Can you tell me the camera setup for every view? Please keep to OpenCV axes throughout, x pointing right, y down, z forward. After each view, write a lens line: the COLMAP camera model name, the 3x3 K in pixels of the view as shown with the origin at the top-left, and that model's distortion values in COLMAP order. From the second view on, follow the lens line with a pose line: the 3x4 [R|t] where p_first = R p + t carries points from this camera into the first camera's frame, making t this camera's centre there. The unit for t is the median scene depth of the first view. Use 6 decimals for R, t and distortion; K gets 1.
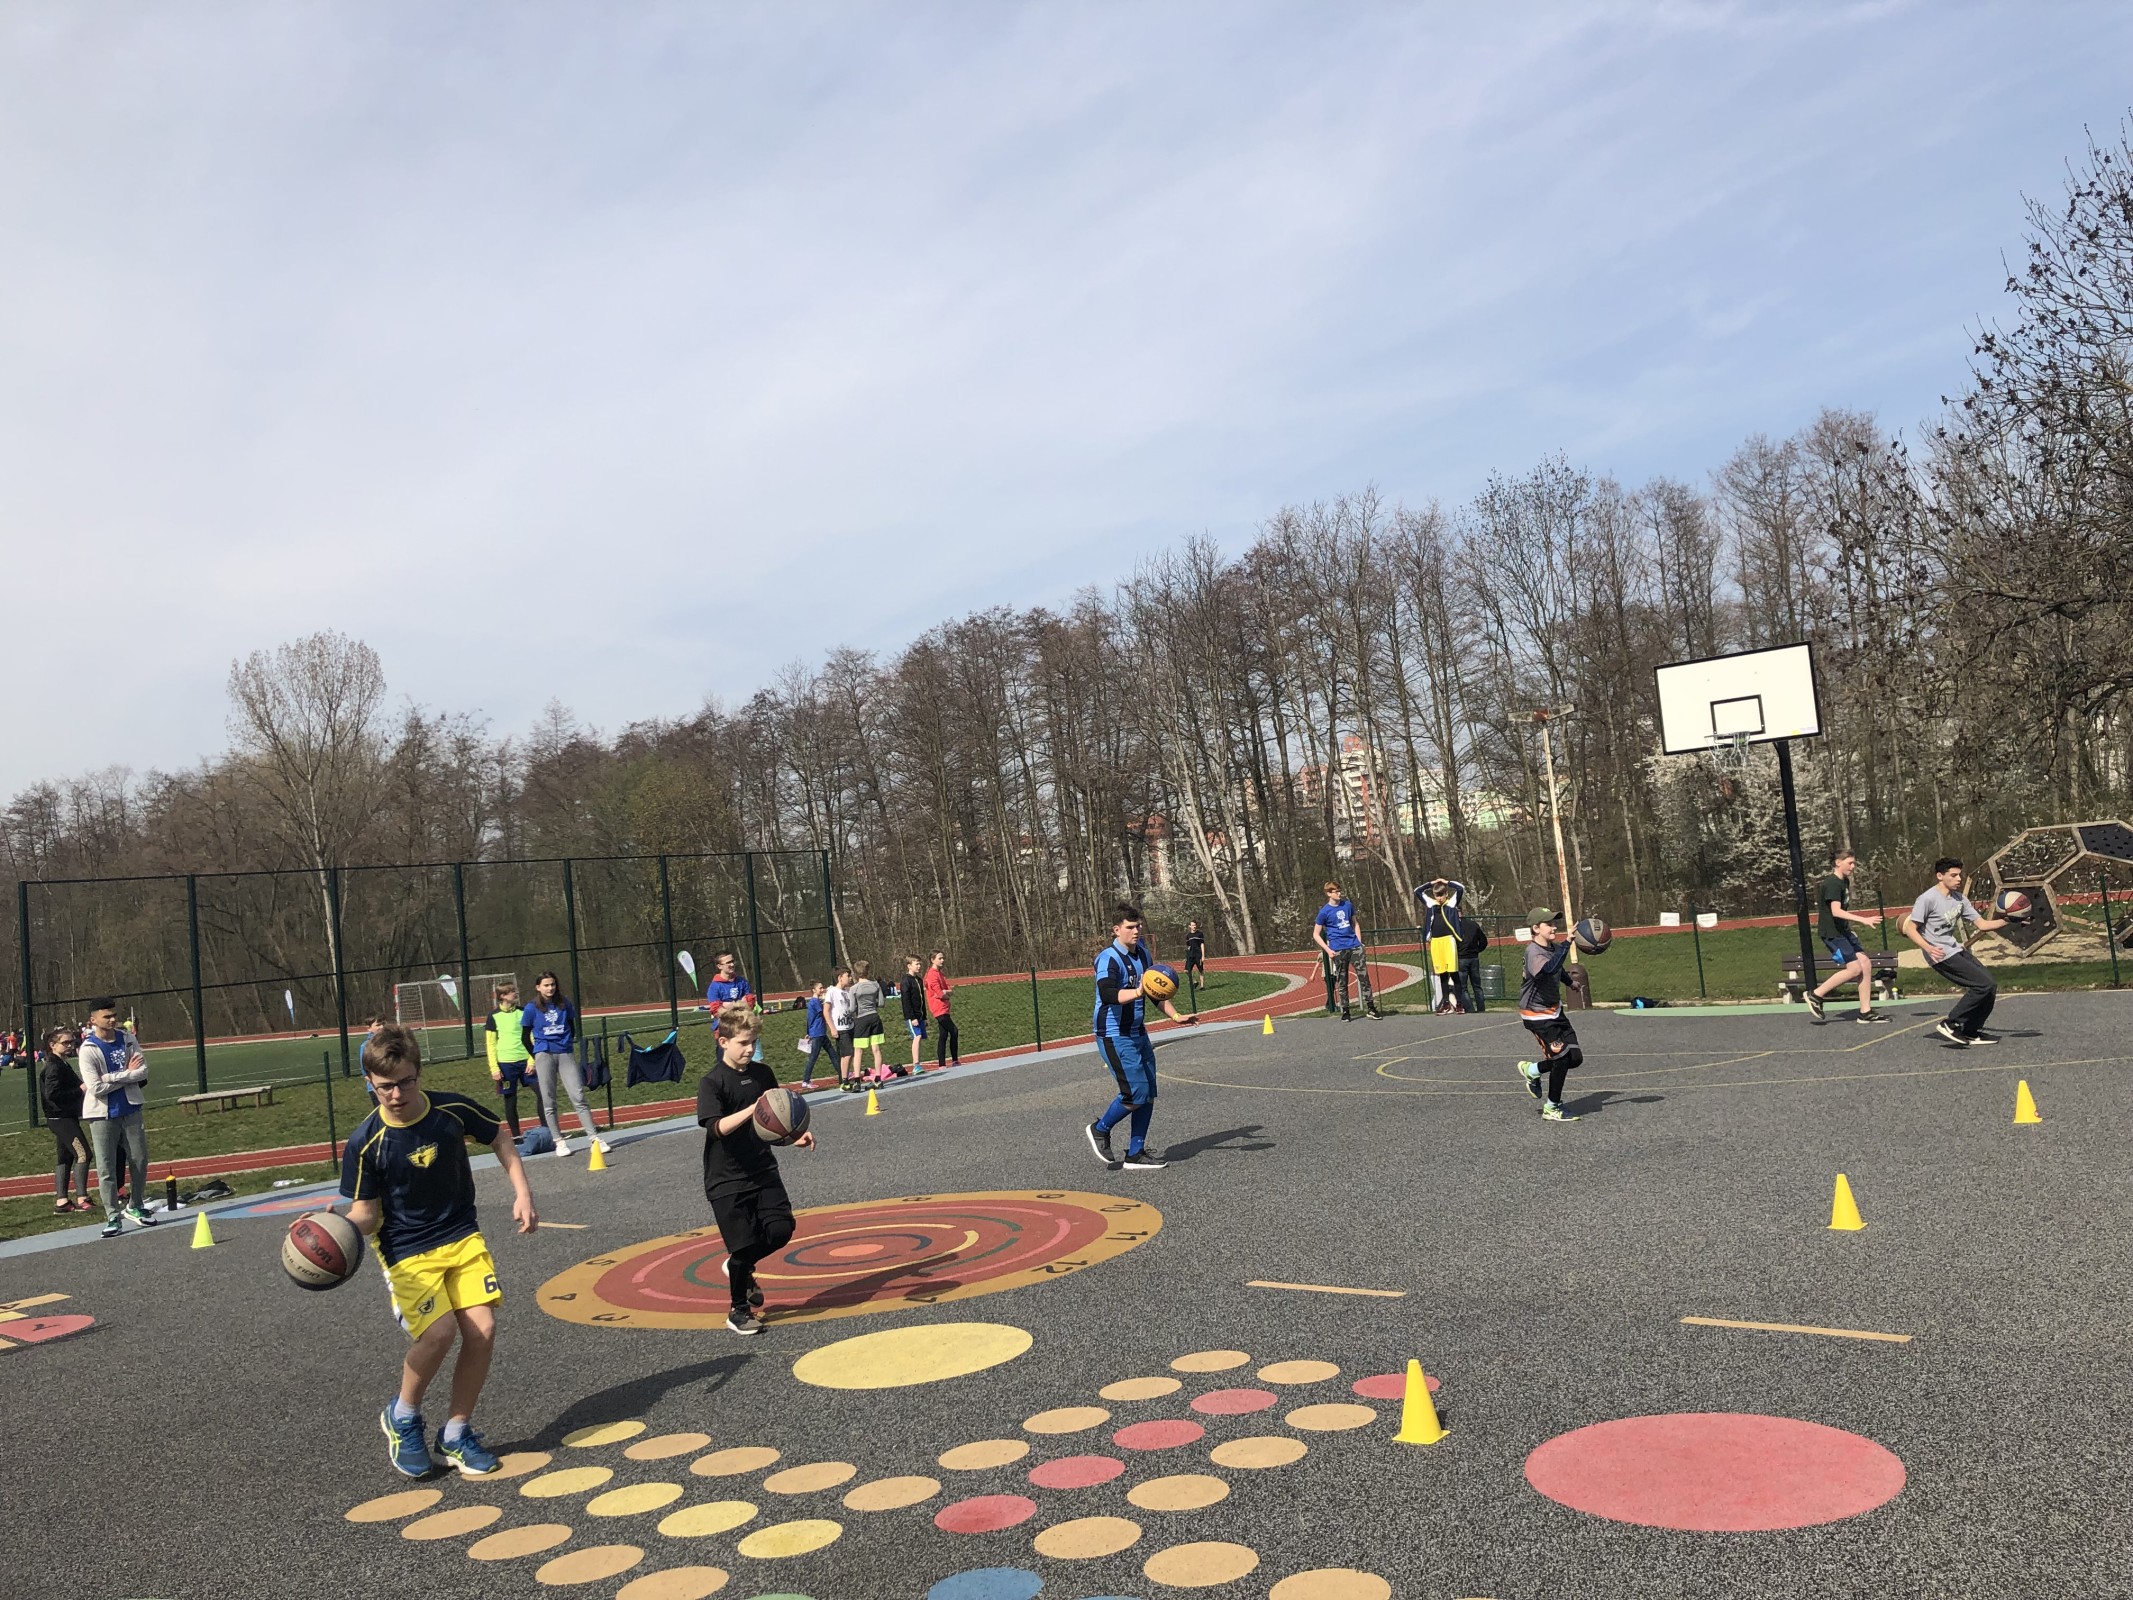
lens RADIAL K [[1756.9, 0, 1085.5], [0, 1756.9, 772.3], [0, 0, 1]] dist [0.041616, -0.044491]
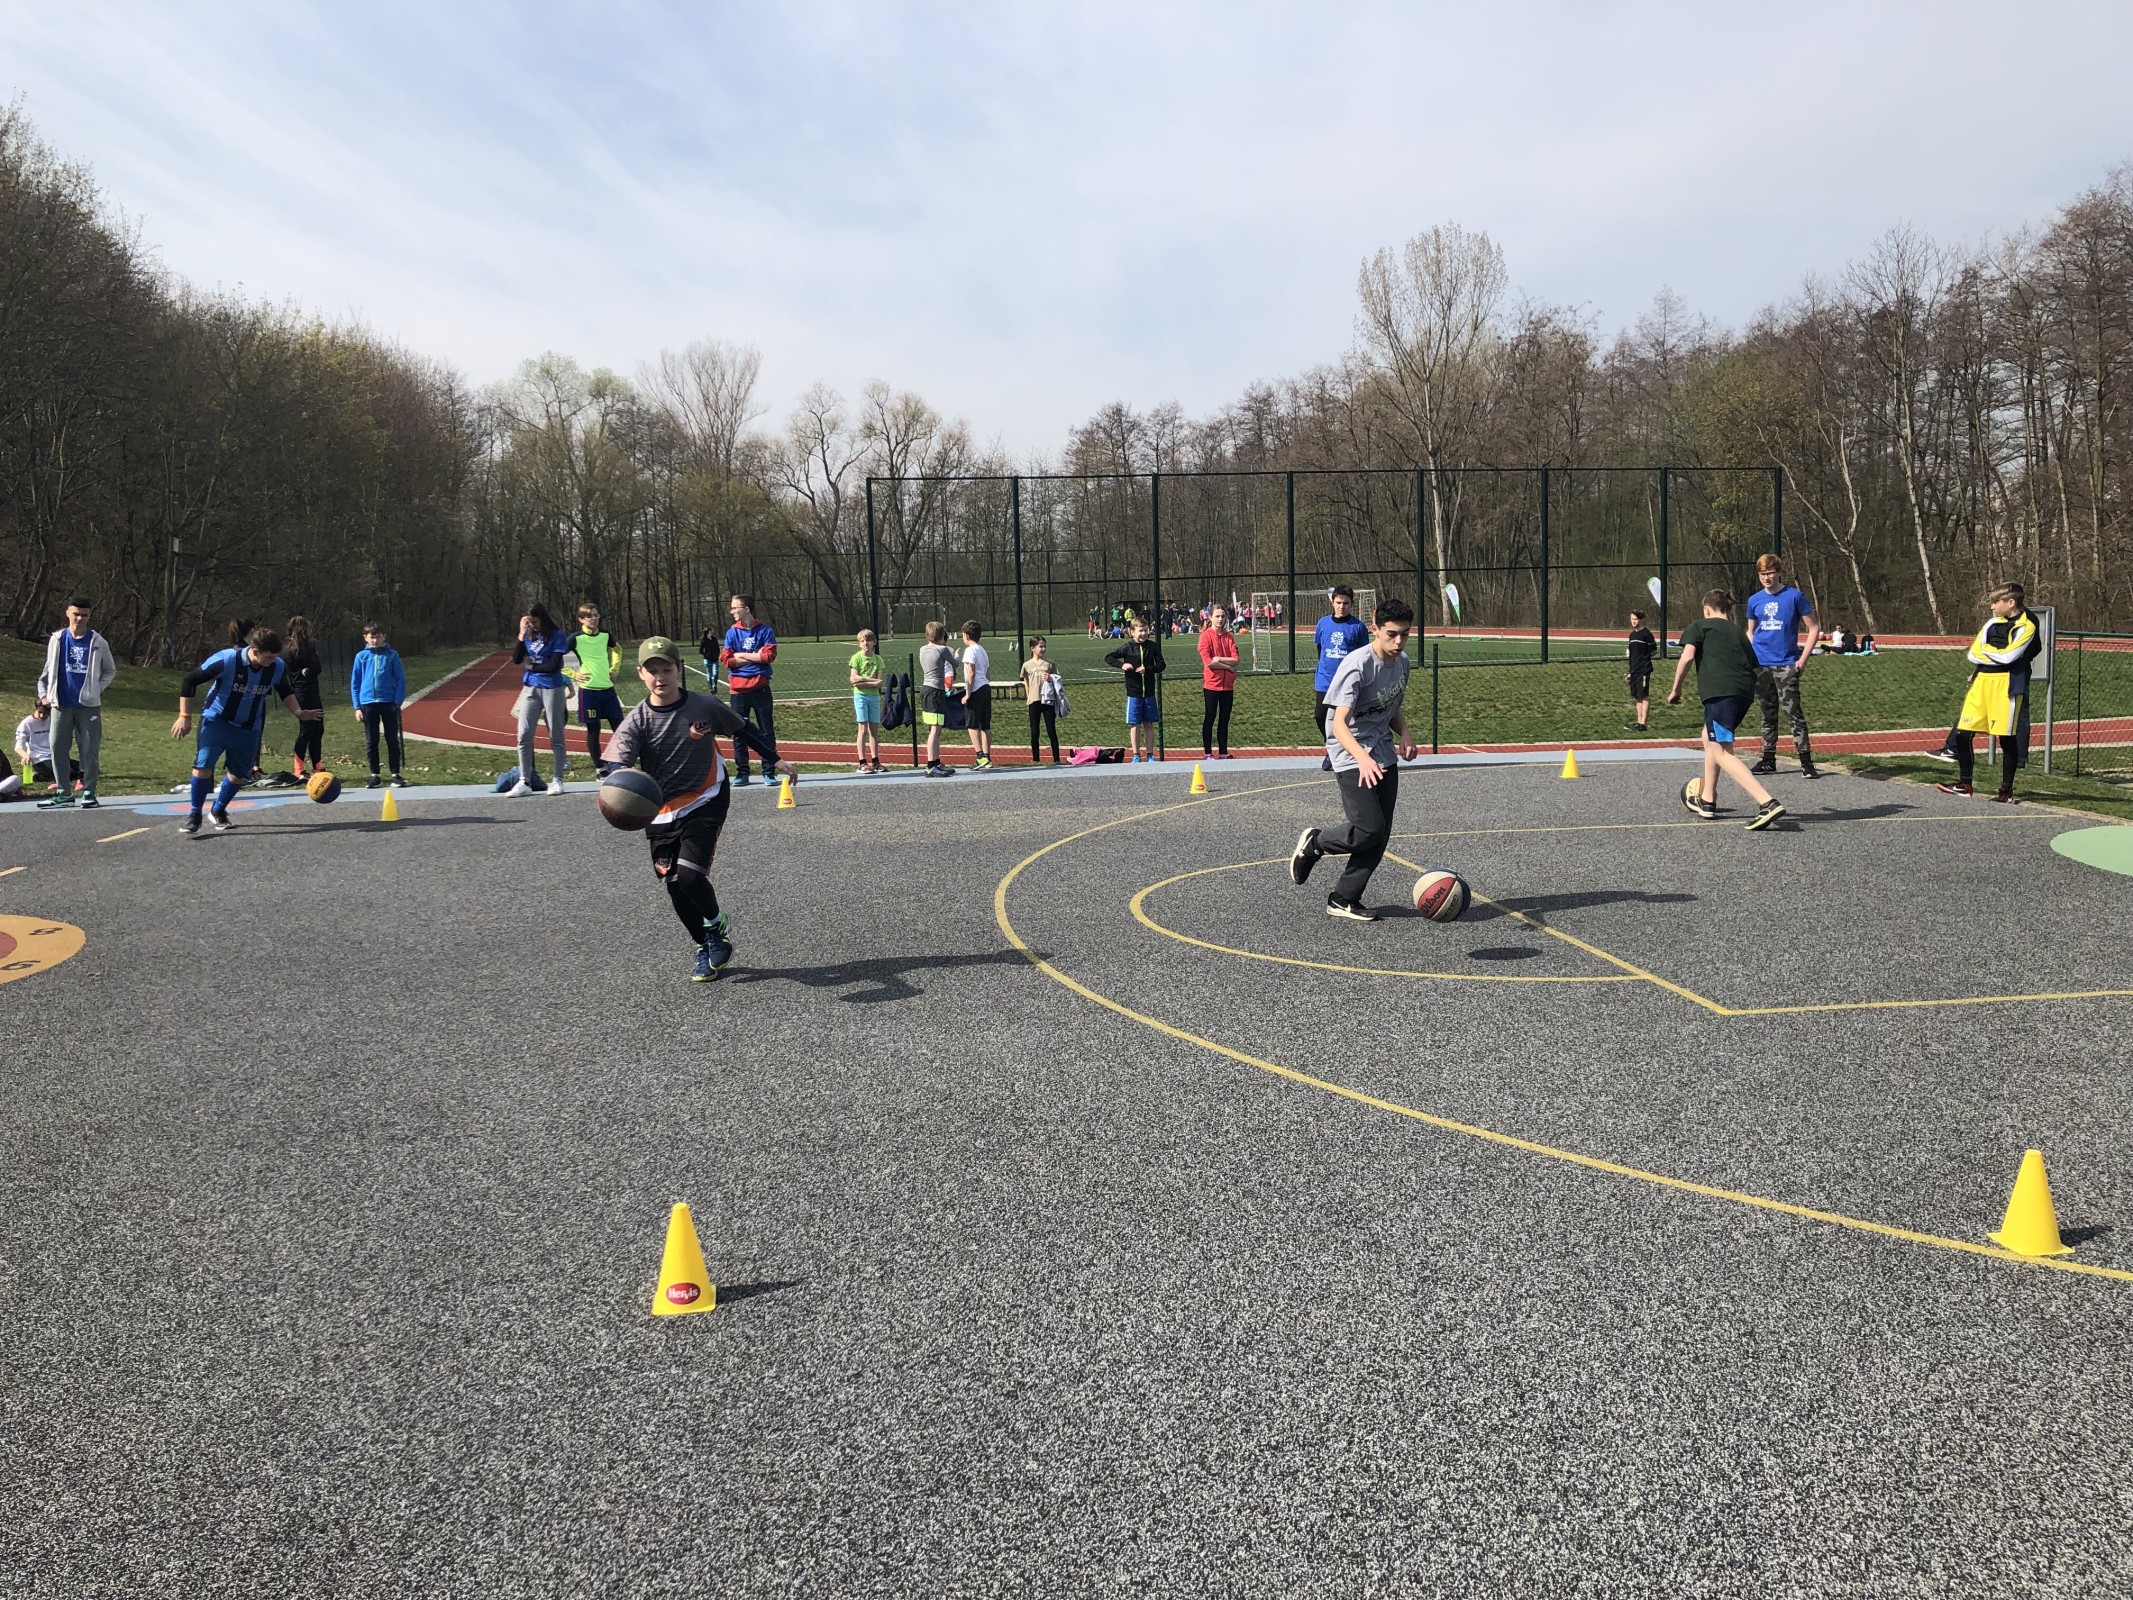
lens RADIAL K [[1756.9, 0, 1142.9], [0, 1756.9, 775.3], [0, 0, 1]] dist [0.041616, -0.044491]
pose [[0.728643, 0.146435, -0.669056, 0.445730], [0.007927, 0.975007, 0.222031, -0.000899], [0.684848, -0.167085, 0.709272, 0.422601]]
